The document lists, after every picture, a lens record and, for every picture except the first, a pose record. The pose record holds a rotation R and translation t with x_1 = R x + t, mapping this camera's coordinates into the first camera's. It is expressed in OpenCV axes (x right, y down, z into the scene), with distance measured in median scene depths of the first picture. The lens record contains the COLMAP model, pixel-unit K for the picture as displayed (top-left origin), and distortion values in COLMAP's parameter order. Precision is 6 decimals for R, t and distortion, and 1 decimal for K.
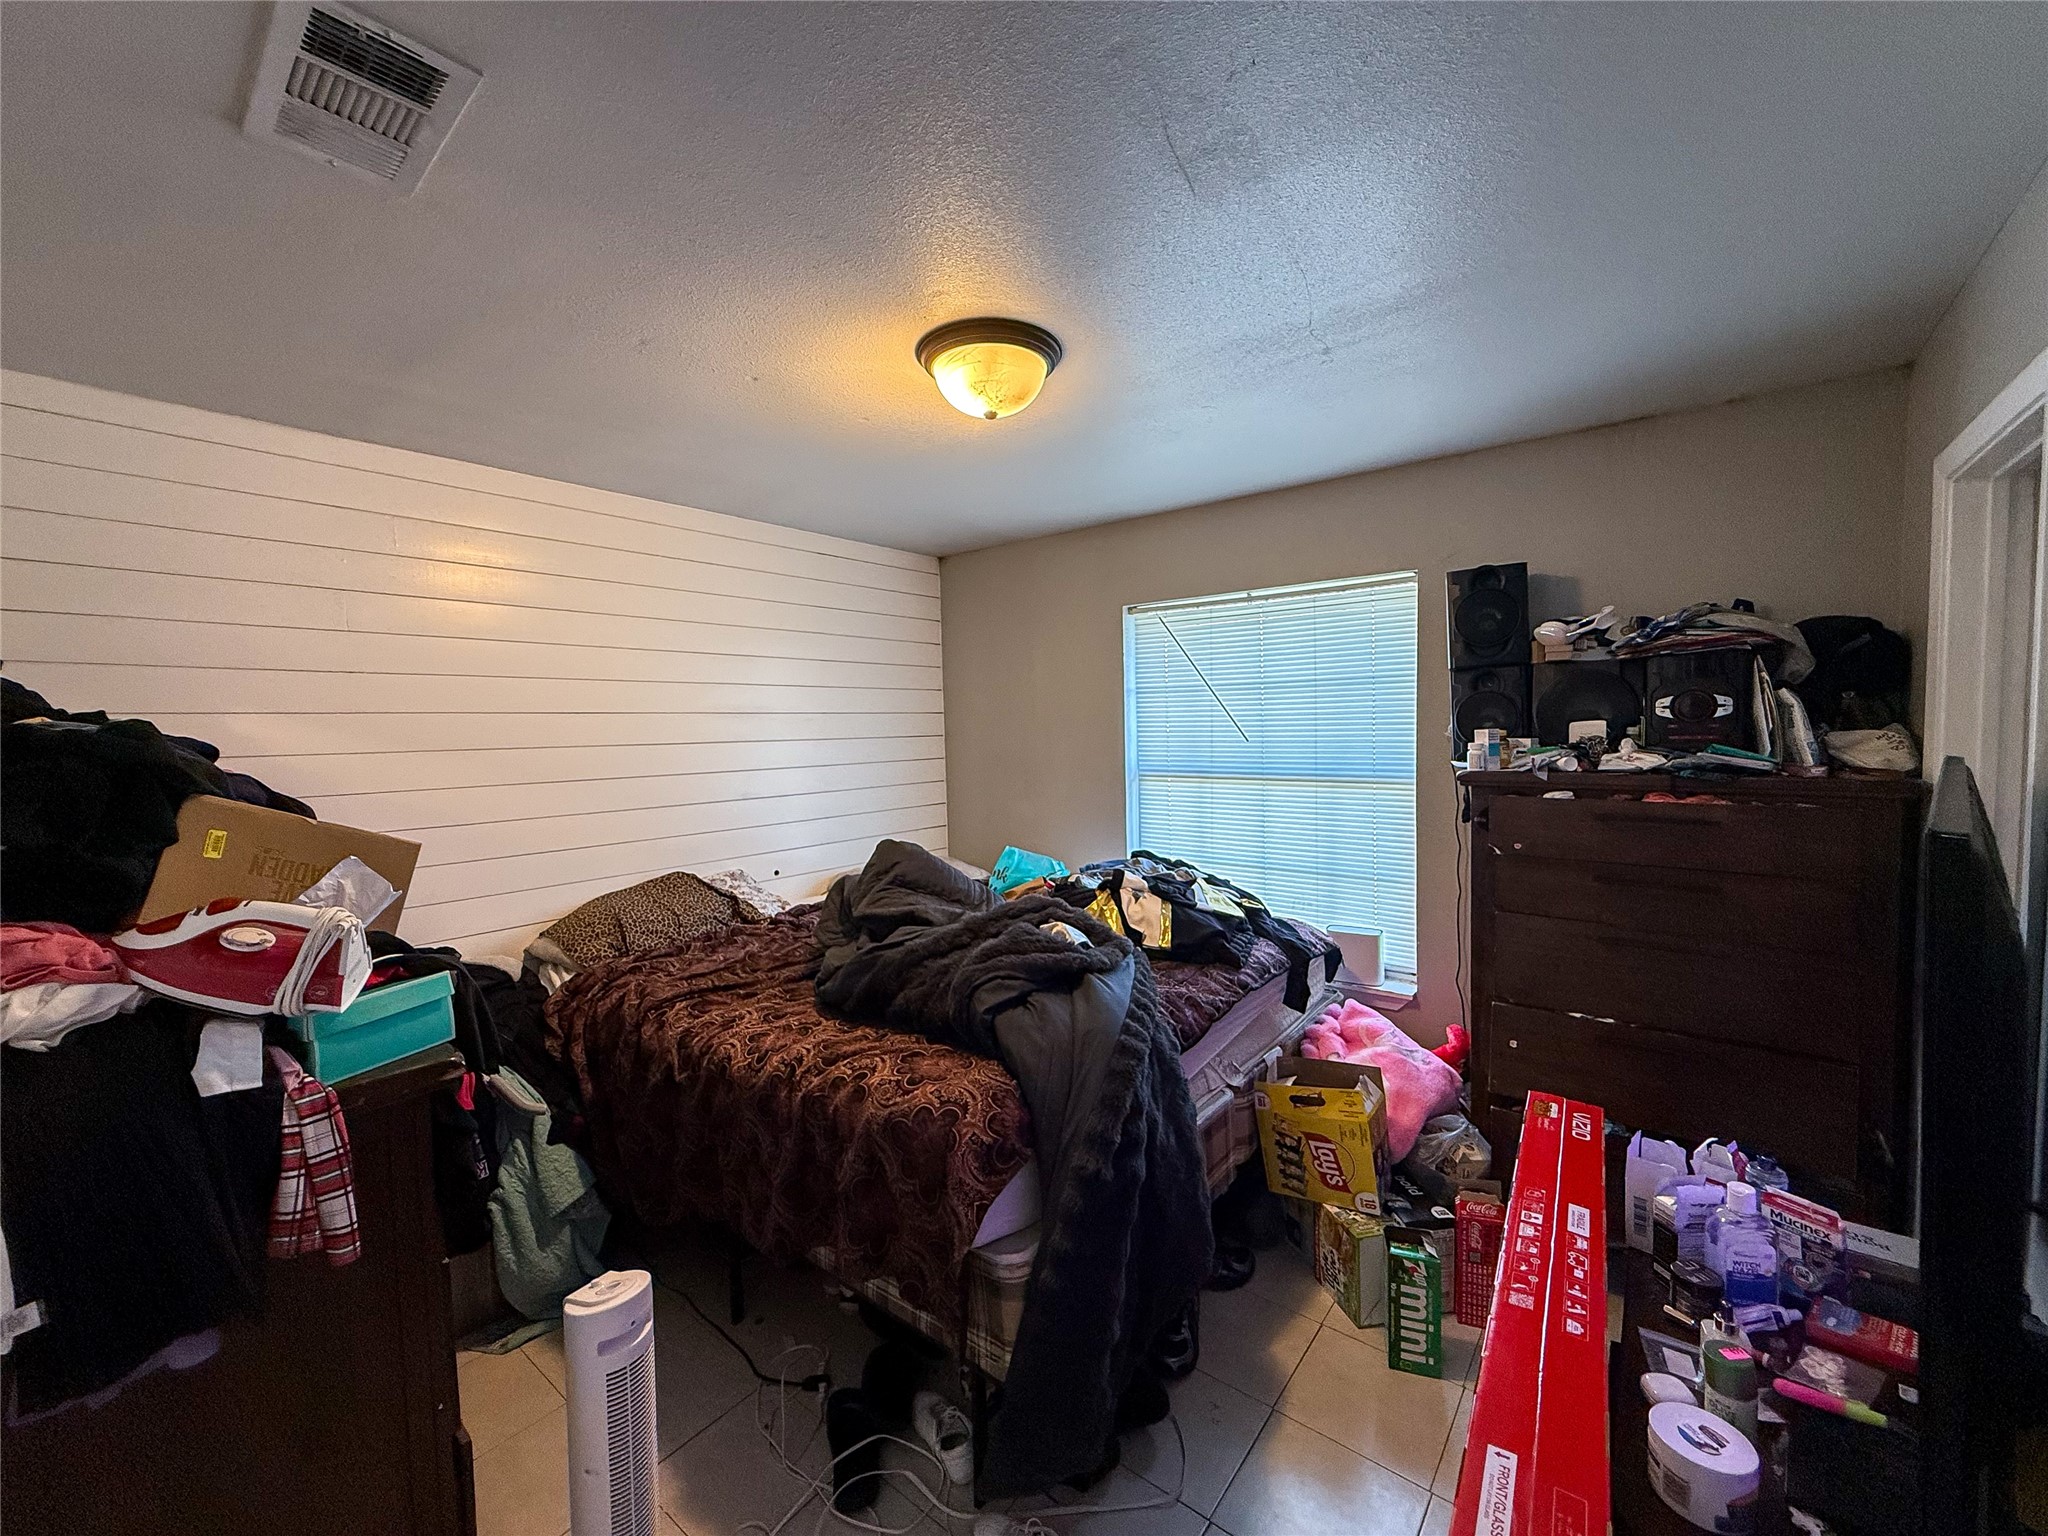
lens RADIAL K [[819.4, 0, 1021.0], [0, 819.4, 771.0], [0, 0, 1]] dist [-0.001547, -0.000051]
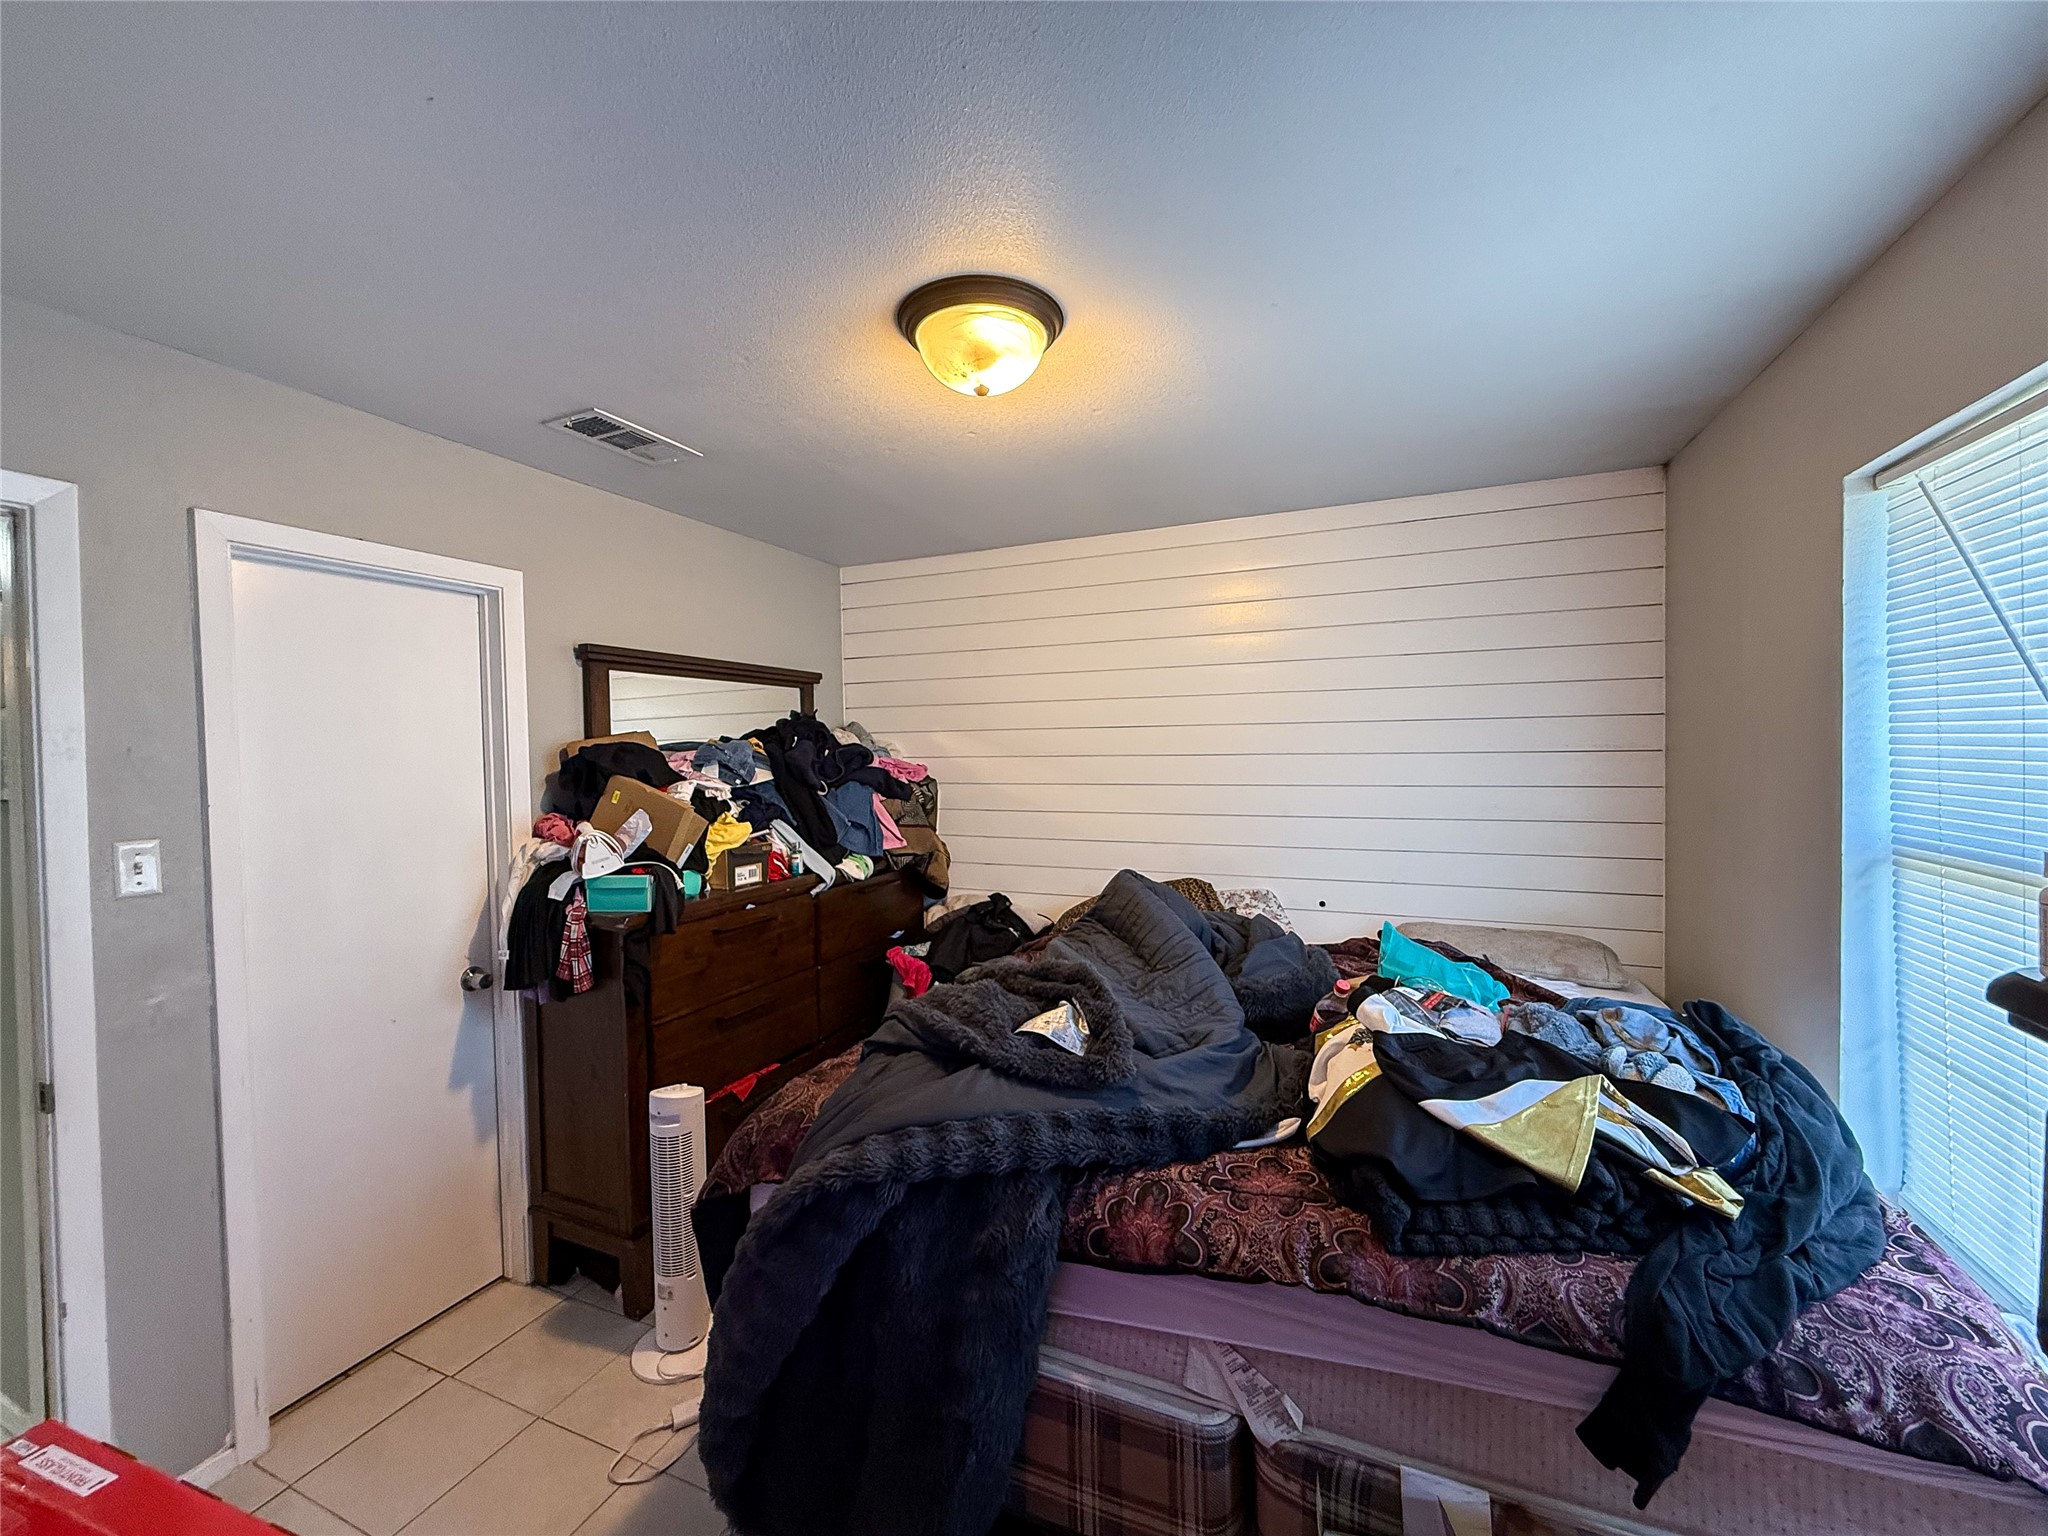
lens RADIAL K [[819.4, 0, 1021.0], [0, 819.4, 771.0], [0, 0, 1]] dist [-0.001547, -0.000051]
pose [[0.264491, 0.044463, -0.963363, 0.705942], [-0.044673, 0.998429, 0.033816, -0.051701], [0.963353, 0.034093, 0.266061, 0.695558]]
